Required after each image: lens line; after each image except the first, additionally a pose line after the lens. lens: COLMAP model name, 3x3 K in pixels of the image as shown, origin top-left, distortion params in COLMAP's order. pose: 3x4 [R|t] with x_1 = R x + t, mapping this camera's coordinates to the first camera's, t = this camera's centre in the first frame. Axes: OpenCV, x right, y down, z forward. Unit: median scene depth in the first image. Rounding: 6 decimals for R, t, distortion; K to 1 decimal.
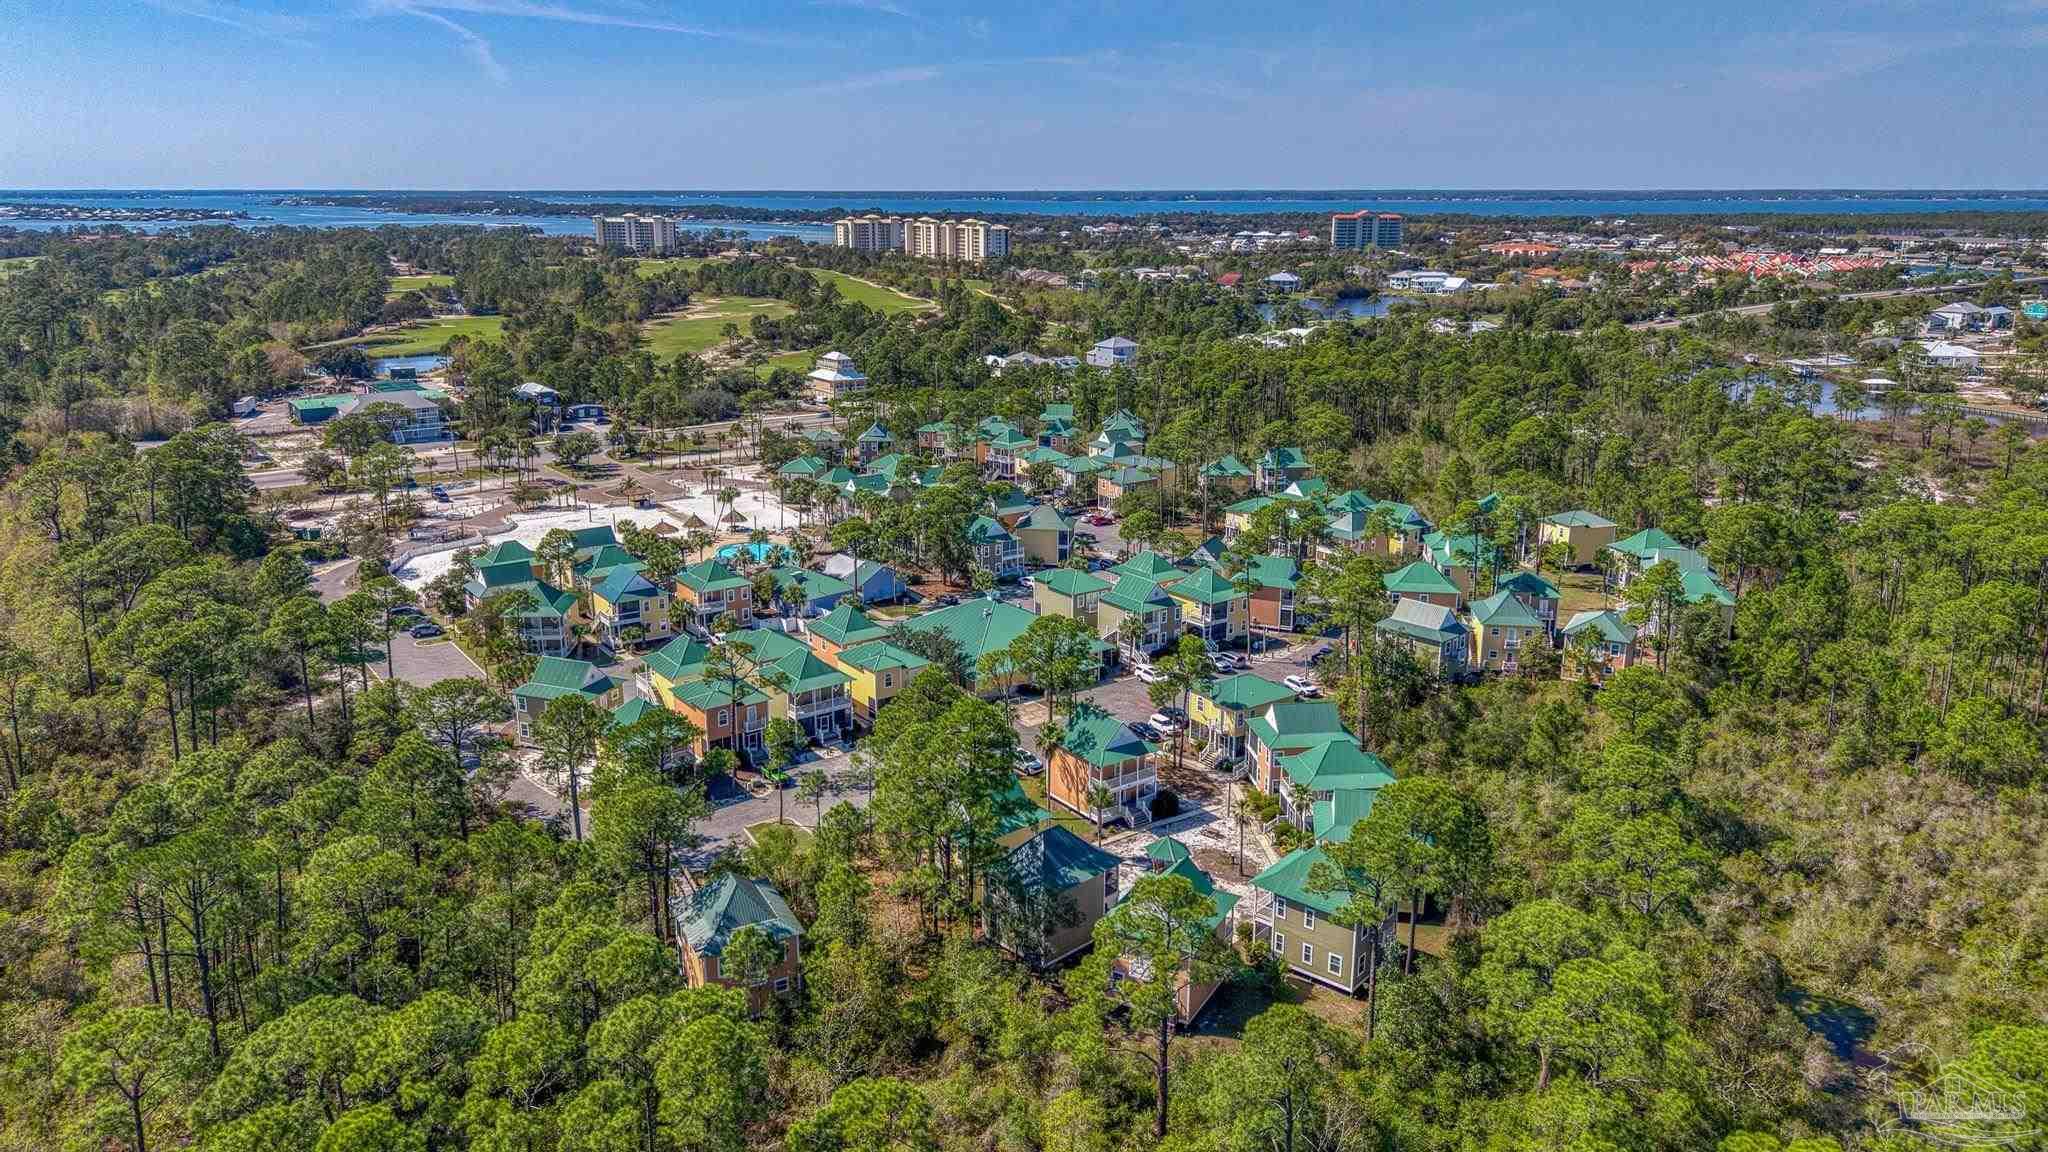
lens RADIAL K [[1375.4, 0, 1026.4], [0, 1375.4, 575.2], [0, 0, 1]] dist [0.021255, -0.032151]
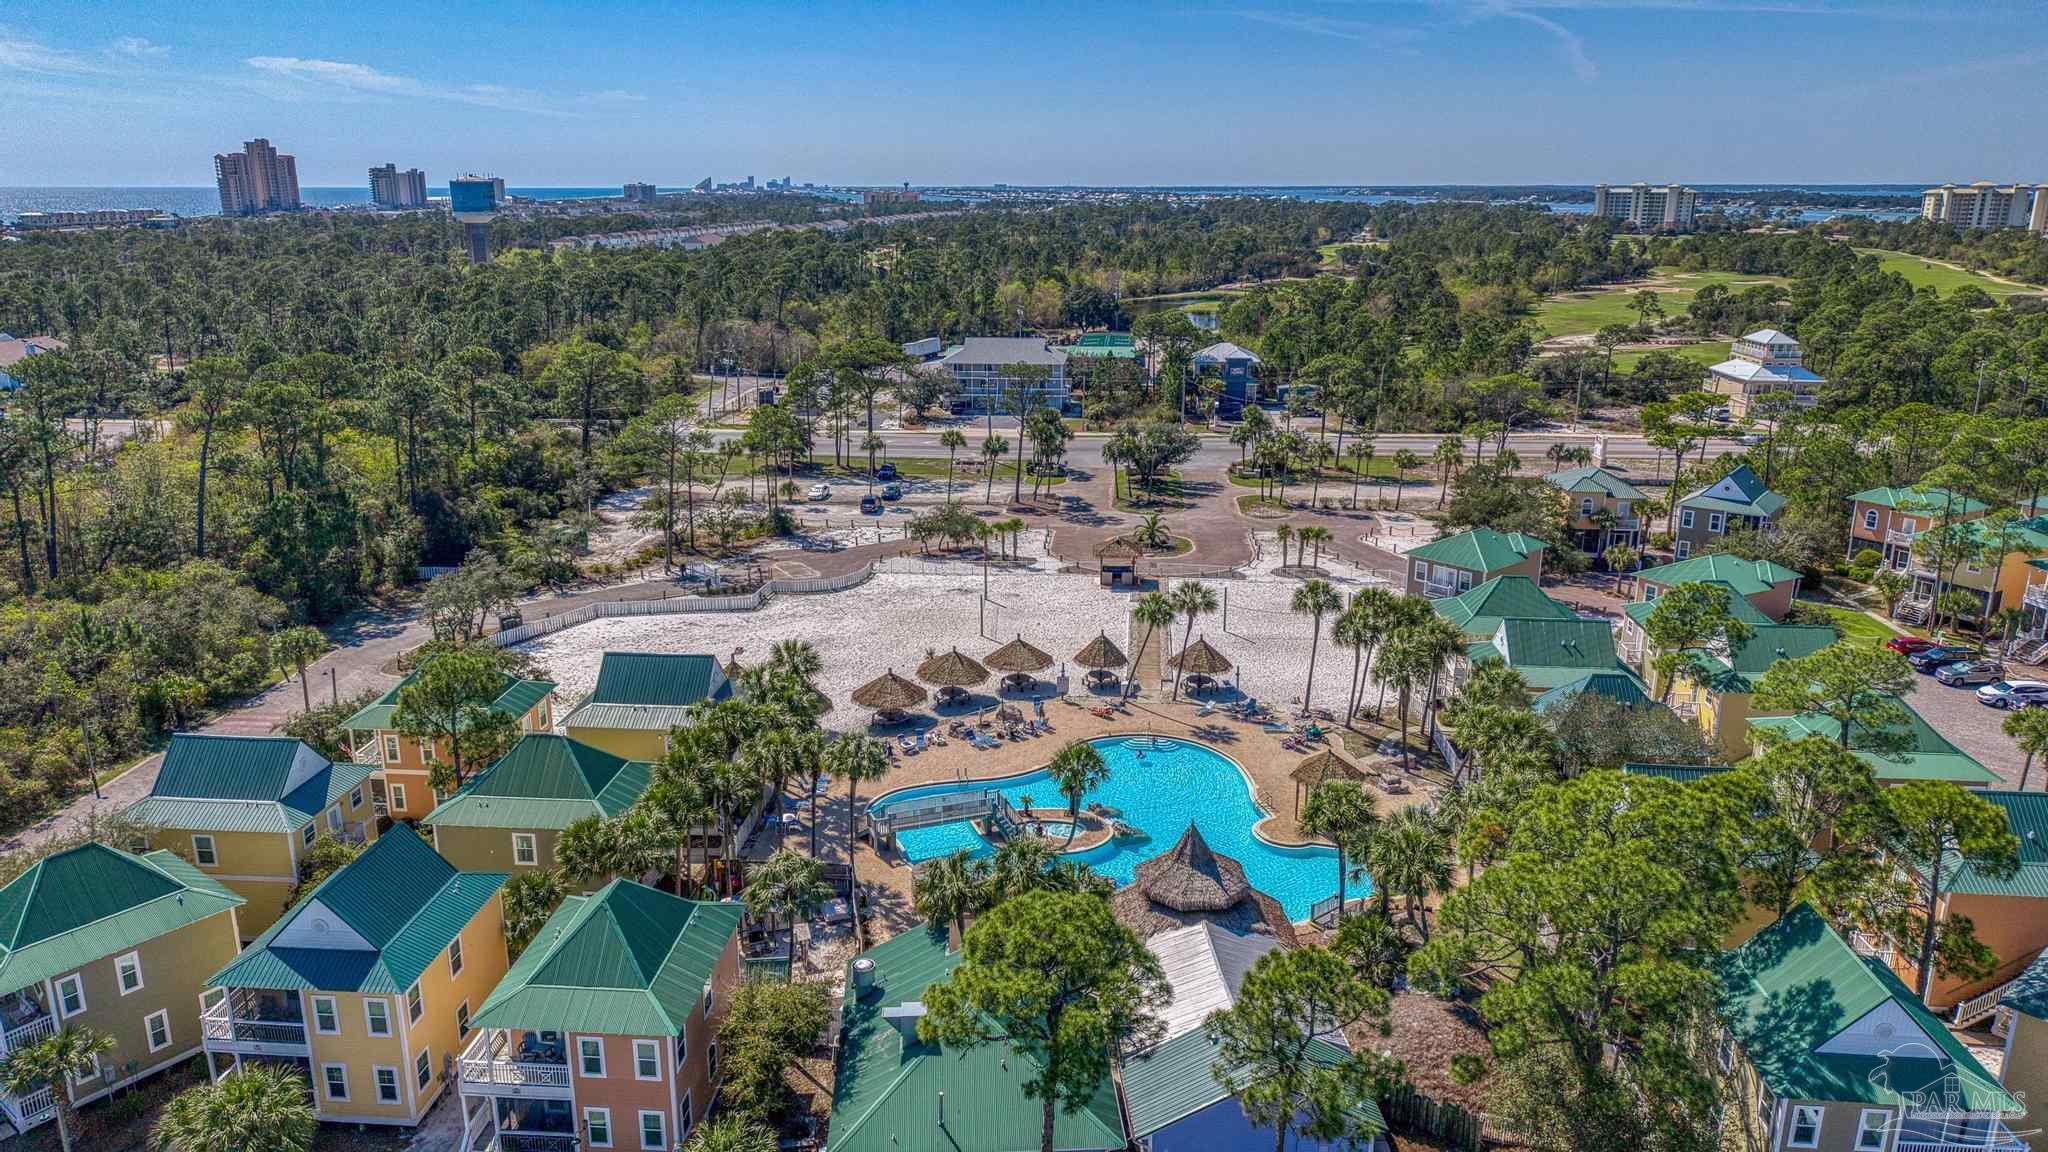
lens RADIAL K [[1375.4, 0, 1038.4], [0, 1375.4, 591.2], [0, 0, 1]] dist [0.021255, -0.032151]
pose [[0.760634, 0.171921, -0.626002, -0.000030], [-0.165929, 0.983752, 0.068555, -0.050179], [0.627617, 0.051727, 0.776802, 0.404229]]
